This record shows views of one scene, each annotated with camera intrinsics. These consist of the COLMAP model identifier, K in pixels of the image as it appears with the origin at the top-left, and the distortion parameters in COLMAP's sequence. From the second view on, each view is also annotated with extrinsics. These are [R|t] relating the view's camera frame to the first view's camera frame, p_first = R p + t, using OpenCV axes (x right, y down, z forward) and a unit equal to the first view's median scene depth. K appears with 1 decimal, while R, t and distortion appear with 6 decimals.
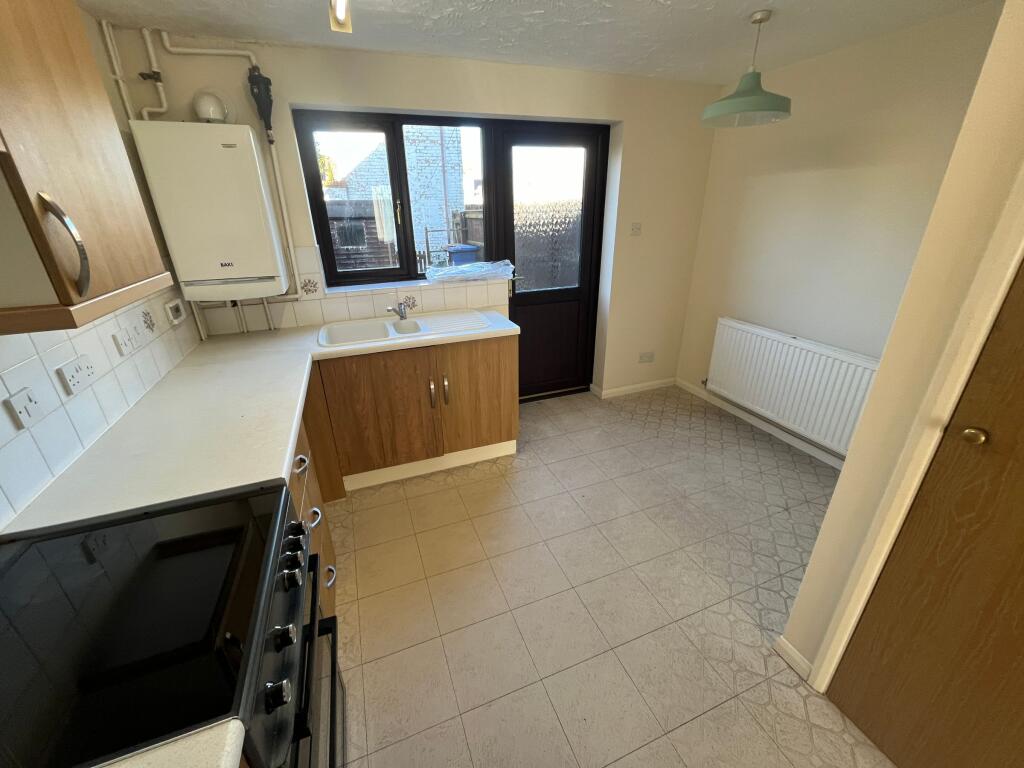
lens RADIAL K [[413.5, 0, 509.9], [0, 413.5, 384.9], [0, 0, 1]] dist [-0.006406, 0.000627]
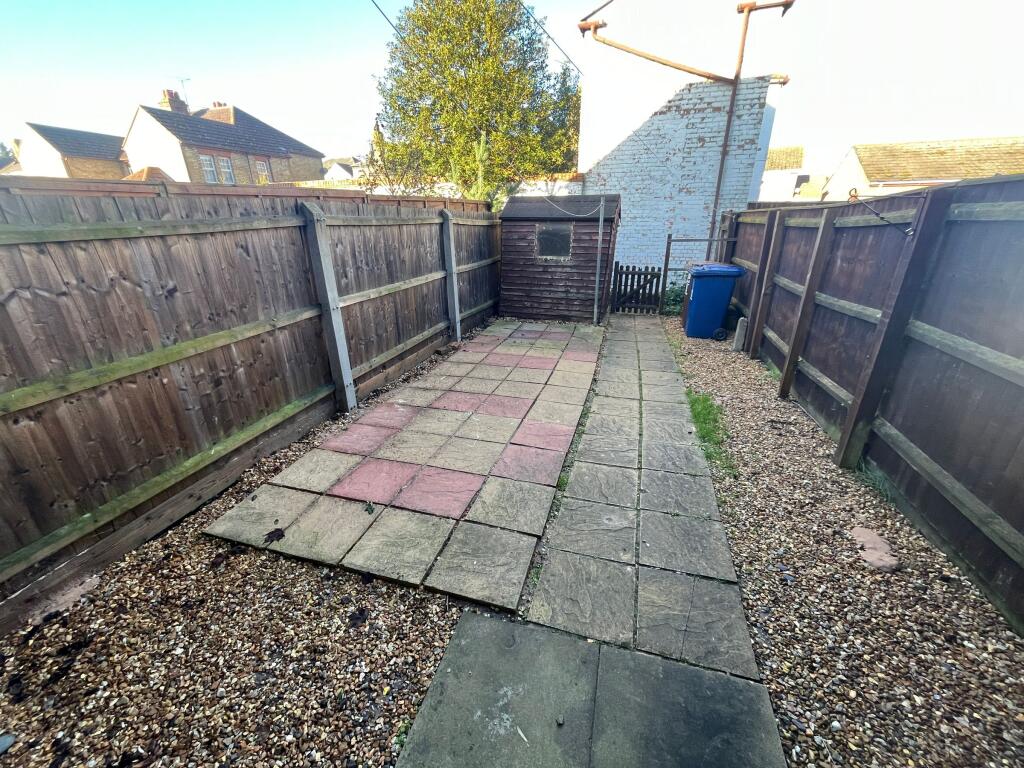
lens RADIAL K [[413.5, 0, 510.8], [0, 413.5, 379.3], [0, 0, 1]] dist [-0.006406, 0.000627]
pose [[0.787033, 0.234361, -0.570661, 0.035807], [-0.243949, 0.967865, 0.061041, -0.122854], [0.566628, 0.091171, 0.818914, 0.301568]]
